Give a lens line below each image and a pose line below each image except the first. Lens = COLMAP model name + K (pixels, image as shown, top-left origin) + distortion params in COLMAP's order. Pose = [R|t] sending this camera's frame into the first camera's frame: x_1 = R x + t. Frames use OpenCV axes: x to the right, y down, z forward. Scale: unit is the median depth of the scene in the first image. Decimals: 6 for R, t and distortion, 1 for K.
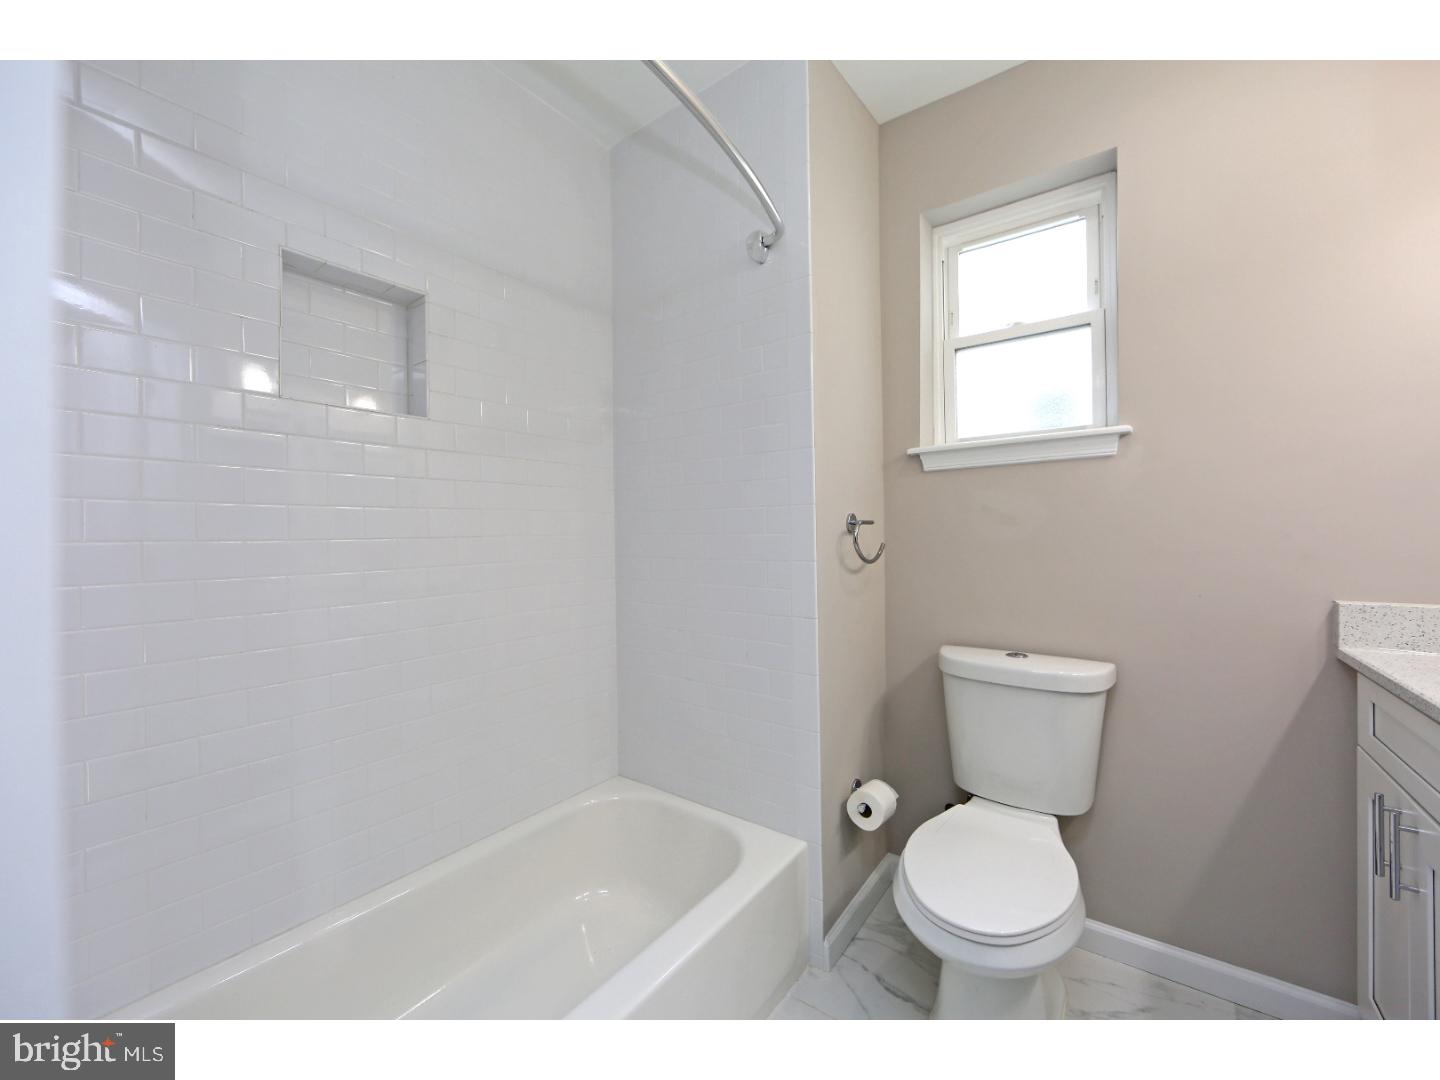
lens RADIAL K [[566.0, 0, 712.2], [0, 566.0, 531.4], [0, 0, 1]] dist [-0.003855, -0.000519]
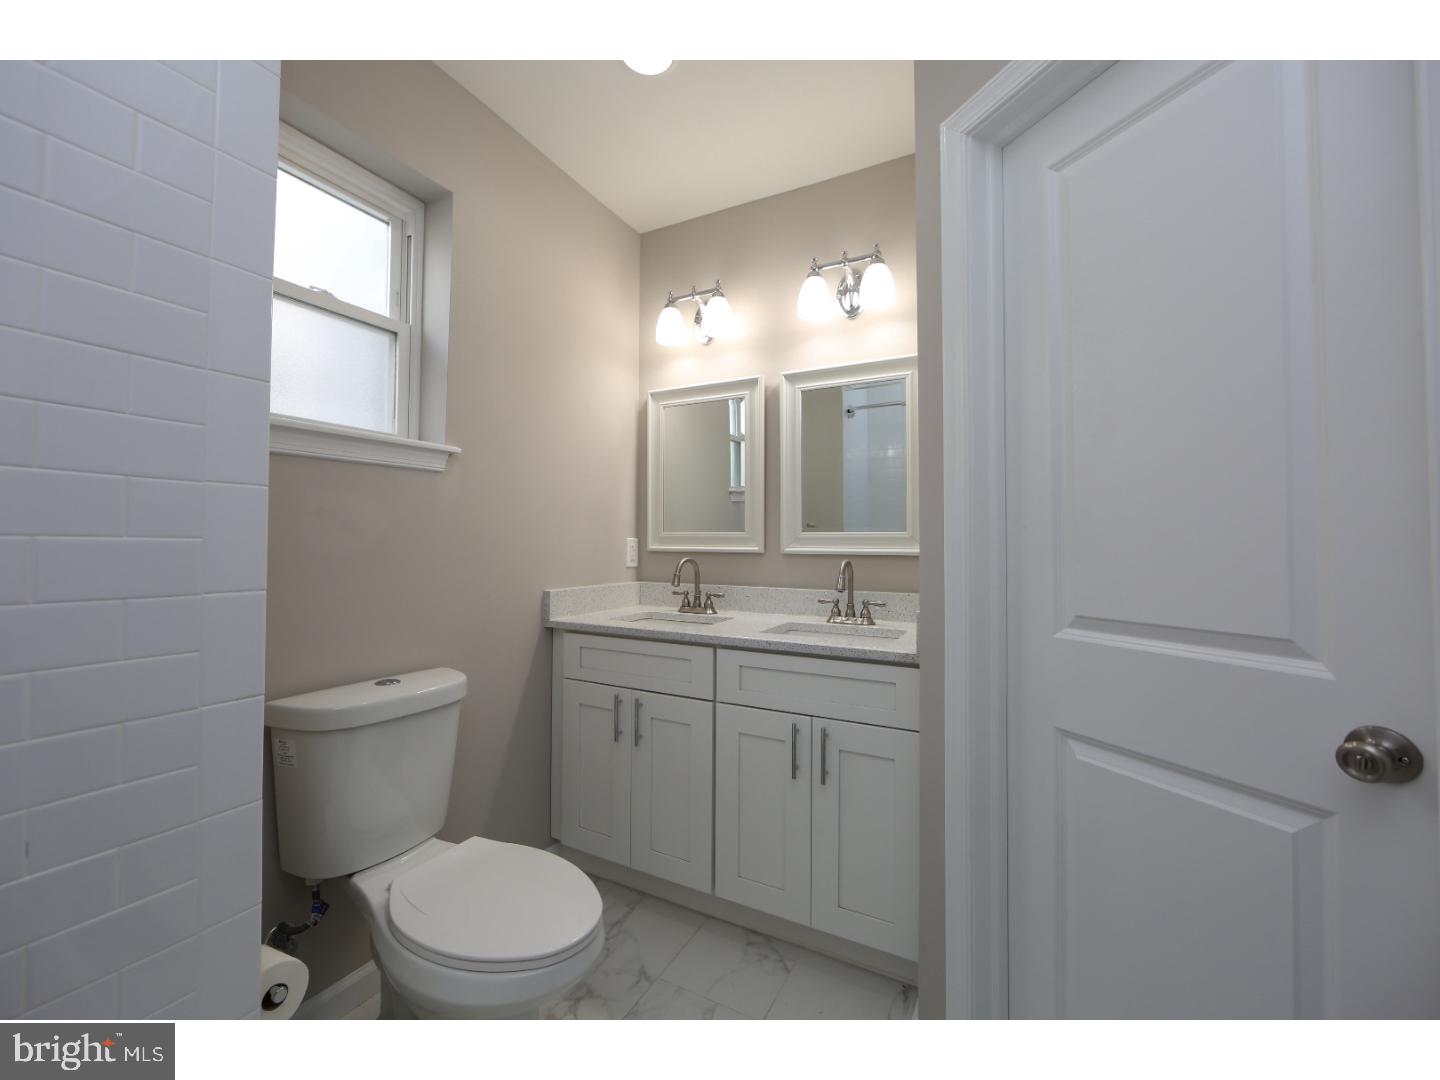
lens RADIAL K [[566.0, 0, 712.2], [0, 566.0, 531.4], [0, 0, 1]] dist [-0.003855, -0.000519]
pose [[-0.126760, 0.034020, 0.991350, -0.410559], [-0.008354, 0.999340, -0.035363, 0.012743], [-0.991898, -0.012764, -0.126392, 0.621181]]
